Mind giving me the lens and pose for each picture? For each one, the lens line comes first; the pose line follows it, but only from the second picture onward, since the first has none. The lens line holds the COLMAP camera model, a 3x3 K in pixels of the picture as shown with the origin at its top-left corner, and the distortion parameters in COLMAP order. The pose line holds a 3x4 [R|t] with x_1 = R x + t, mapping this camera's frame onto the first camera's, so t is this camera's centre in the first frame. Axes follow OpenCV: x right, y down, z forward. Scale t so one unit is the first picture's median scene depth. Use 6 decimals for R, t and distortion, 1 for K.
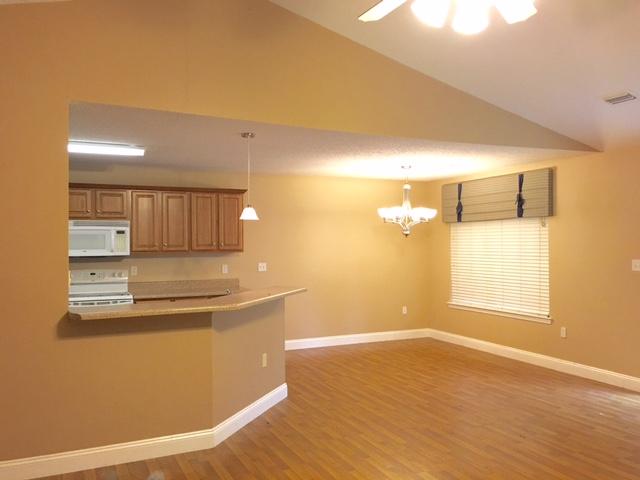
lens RADIAL K [[543.2, 0, 317.8], [0, 543.2, 234.2], [0, 0, 1]] dist [0.077983, -0.106000]
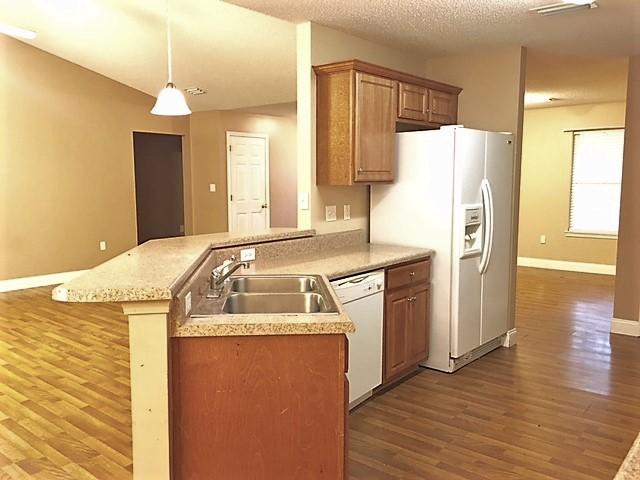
lens RADIAL K [[543.2, 0, 317.8], [0, 543.2, 234.2], [0, 0, 1]] dist [0.077983, -0.106000]
pose [[-0.906938, 0.050527, -0.418224, -0.022083], [0.012566, 0.995584, 0.093031, 0.029613], [0.421078, 0.079118, -0.903567, 1.098174]]
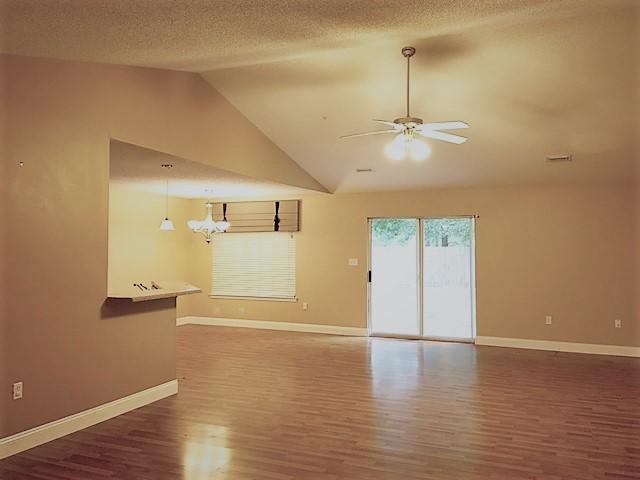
lens RADIAL K [[543.2, 0, 317.8], [0, 543.2, 234.2], [0, 0, 1]] dist [0.077983, -0.106000]
pose [[0.750455, 0.026205, 0.660402, -0.526243], [-0.020146, 0.999656, -0.016773, -0.000267], [-0.660614, -0.000717, 0.750725, -0.173536]]
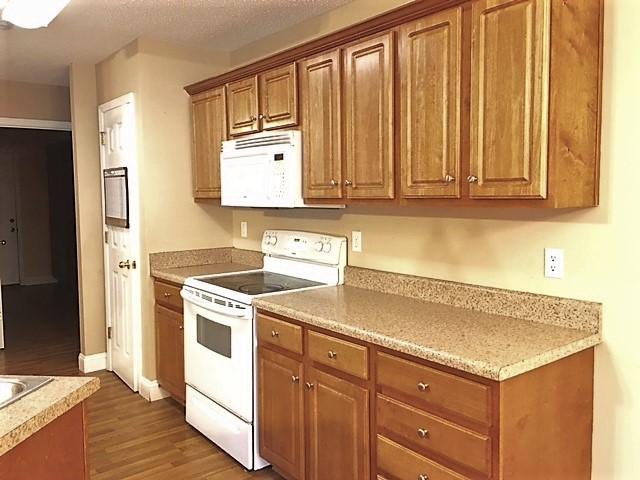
lens RADIAL K [[543.2, 0, 317.8], [0, 543.2, 234.2], [0, 0, 1]] dist [0.077983, -0.106000]
pose [[0.227466, 0.077297, -0.970713, 0.096584], [0.022133, 0.996177, 0.084511, 0.022346], [0.973534, -0.040708, 0.224885, 0.888681]]
